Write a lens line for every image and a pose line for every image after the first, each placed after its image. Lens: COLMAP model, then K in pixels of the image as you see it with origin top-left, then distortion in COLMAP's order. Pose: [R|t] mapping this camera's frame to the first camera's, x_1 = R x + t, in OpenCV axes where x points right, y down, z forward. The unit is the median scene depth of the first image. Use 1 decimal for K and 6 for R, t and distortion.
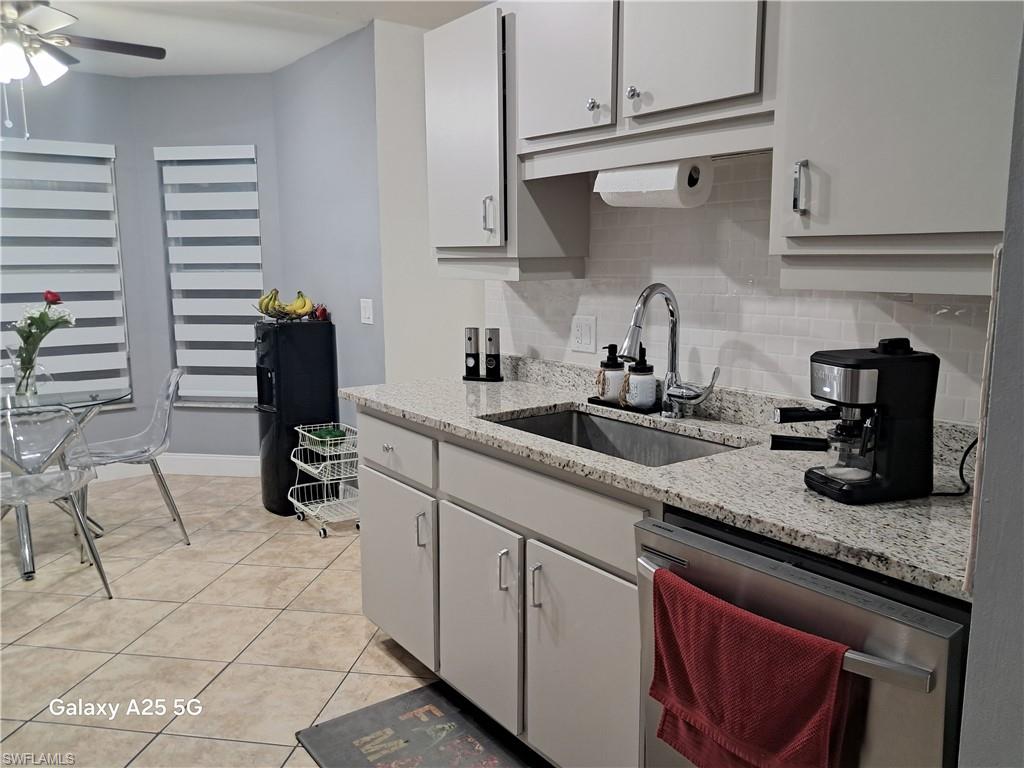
lens RADIAL K [[812.0, 0, 514.9], [0, 812.0, 374.6], [0, 0, 1]] dist [0.004641, -0.008577]
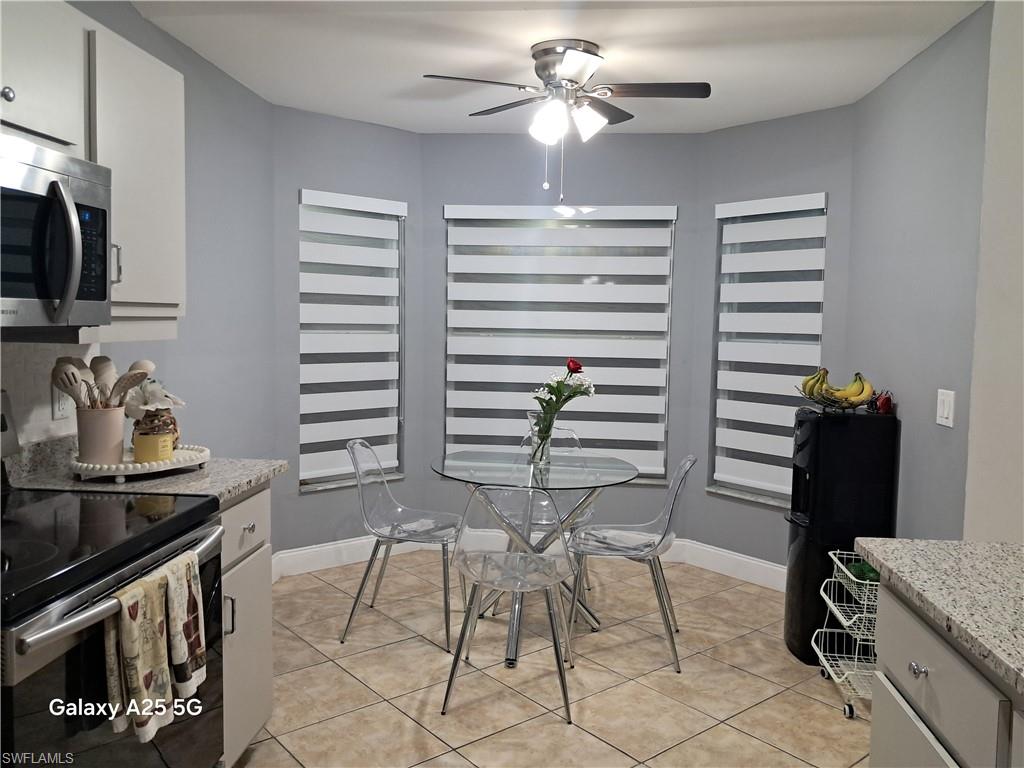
lens RADIAL K [[812.0, 0, 514.9], [0, 812.0, 374.6], [0, 0, 1]] dist [0.004641, -0.008577]
pose [[0.752568, 0.061525, -0.655634, -0.004836], [-0.113706, 0.992812, -0.037352, -0.033613], [0.648624, 0.102660, 0.754154, 0.201542]]
